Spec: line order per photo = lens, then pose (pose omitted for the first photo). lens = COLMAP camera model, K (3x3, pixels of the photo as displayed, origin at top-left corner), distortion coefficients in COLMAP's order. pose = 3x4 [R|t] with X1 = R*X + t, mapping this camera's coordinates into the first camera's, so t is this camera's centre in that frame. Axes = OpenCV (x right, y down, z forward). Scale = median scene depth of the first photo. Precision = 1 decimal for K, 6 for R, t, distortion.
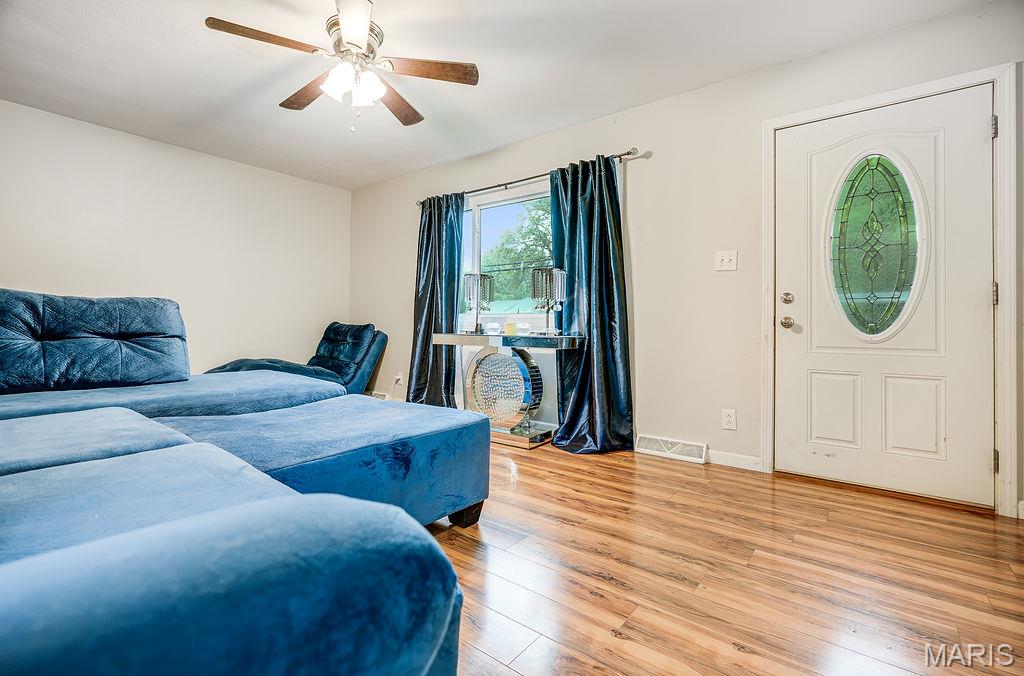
lens RADIAL K [[462.3, 0, 510.5], [0, 462.3, 331.5], [0, 0, 1]] dist [-0.001777, 0.001864]
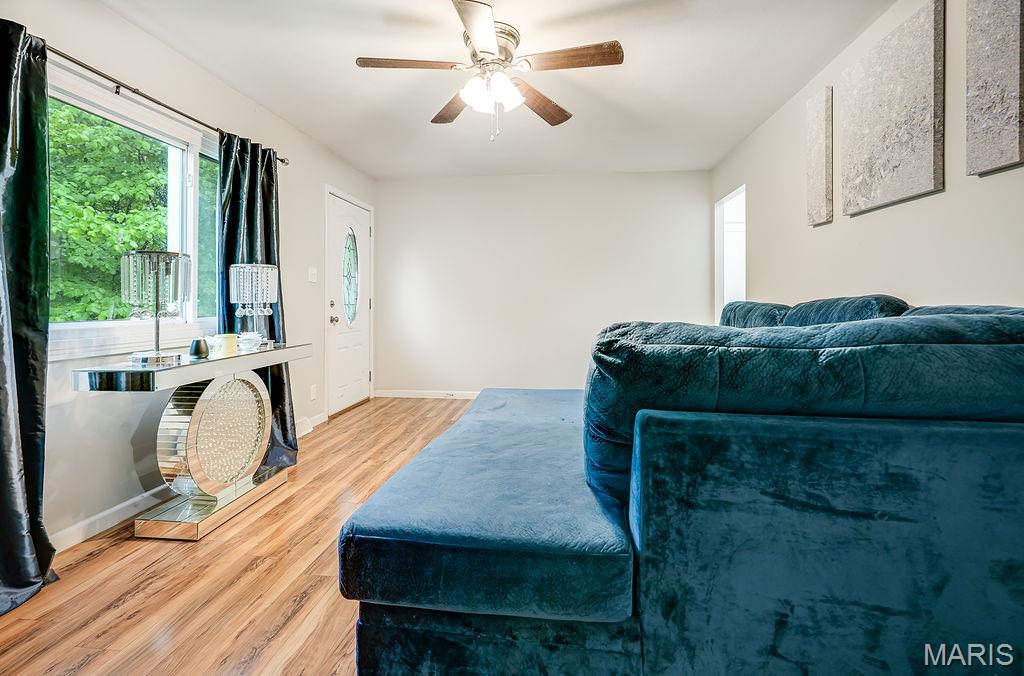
lens RADIAL K [[462.3, 0, 497.5], [0, 462.3, 299.1], [0, 0, 1]] dist [-0.001777, 0.001864]
pose [[-0.512676, -0.000752, 0.858582, -1.264763], [0.002464, 0.999994, 0.002347, -0.109233], [-0.858579, 0.003319, -0.512671, 1.586946]]
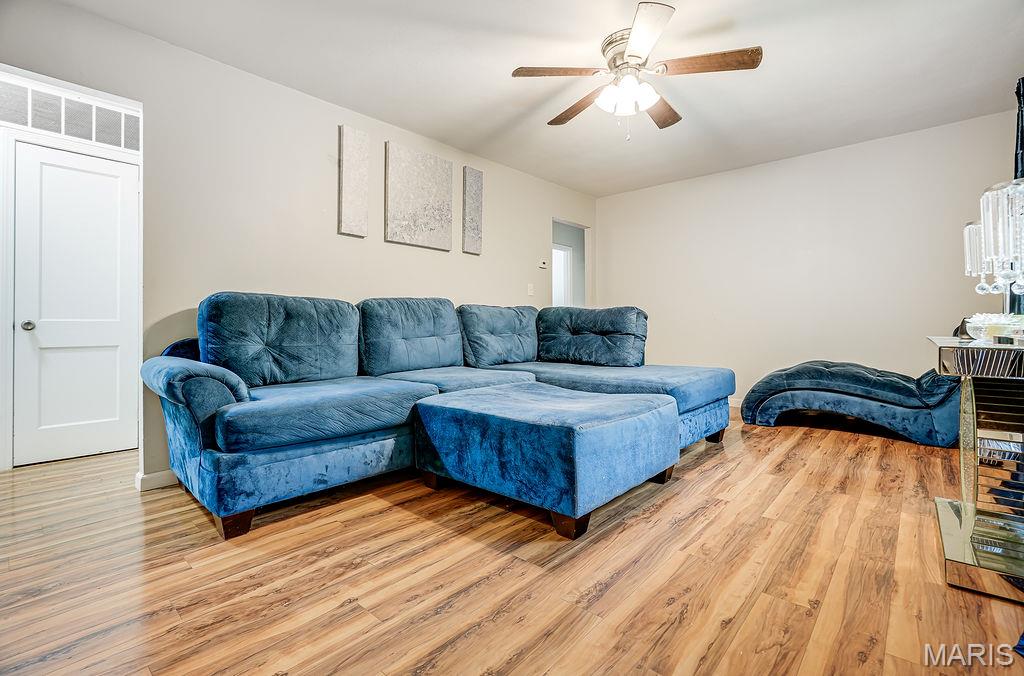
lens RADIAL K [[462.3, 0, 509.9], [0, 462.3, 334.2], [0, 0, 1]] dist [-0.001777, 0.001864]
pose [[-0.058838, 0.011159, -0.998205, 0.766812], [-0.004363, 0.999925, 0.011436, -0.004098], [0.998258, 0.005028, -0.058785, 0.840420]]
